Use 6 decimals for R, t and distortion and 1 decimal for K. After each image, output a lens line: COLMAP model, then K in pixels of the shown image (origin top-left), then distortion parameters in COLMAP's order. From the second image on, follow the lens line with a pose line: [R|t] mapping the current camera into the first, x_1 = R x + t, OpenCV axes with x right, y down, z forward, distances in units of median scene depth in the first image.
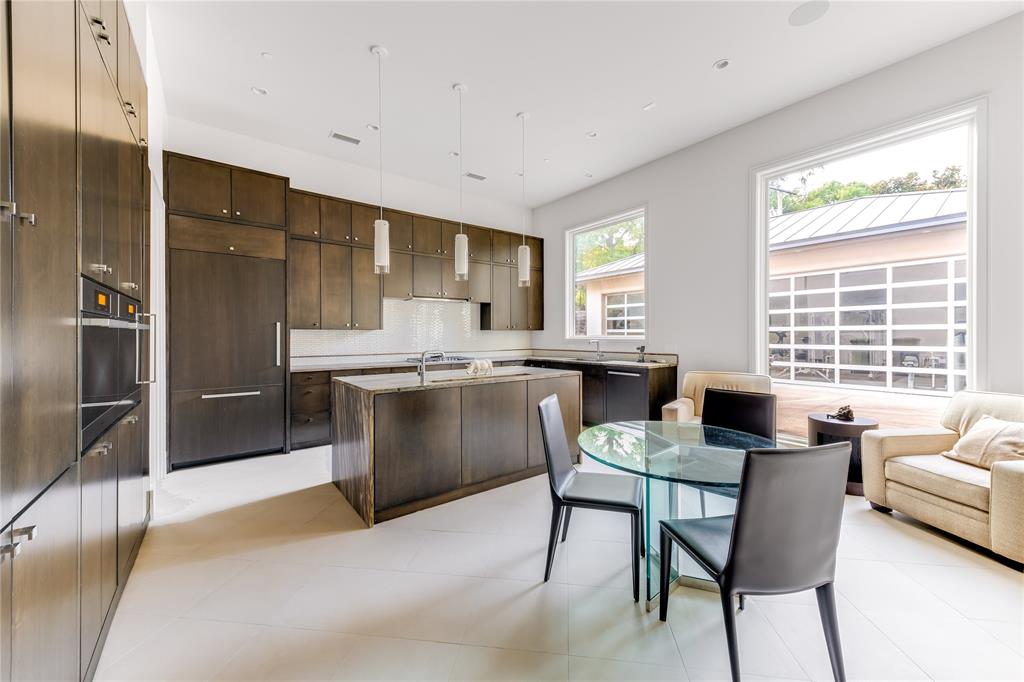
lens RADIAL K [[397.1, 0, 513.6], [0, 397.1, 336.2], [0, 0, 1]] dist [0.002484, 0.000054]
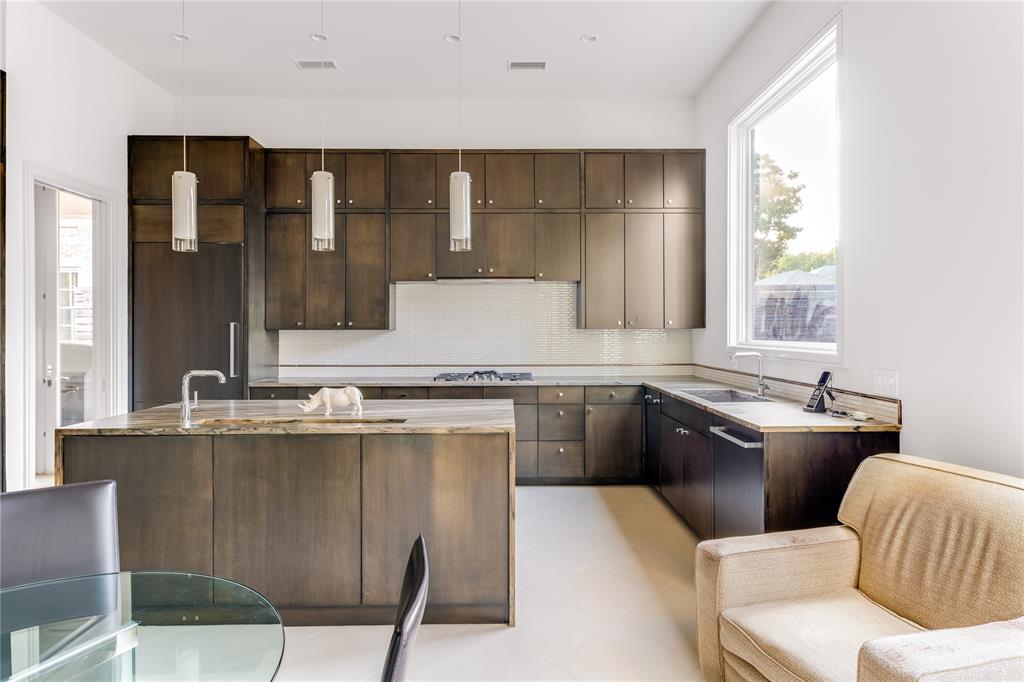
lens RADIAL K [[555.5, 0, 511.2], [0, 555.5, 336.7], [0, 0, 1]] dist [-0.001058, 0.000468]
pose [[0.794681, 0.008120, -0.606973, 0.458098], [-0.001826, 0.999938, 0.010986, -0.016938], [0.607024, -0.007623, 0.794647, 0.405633]]
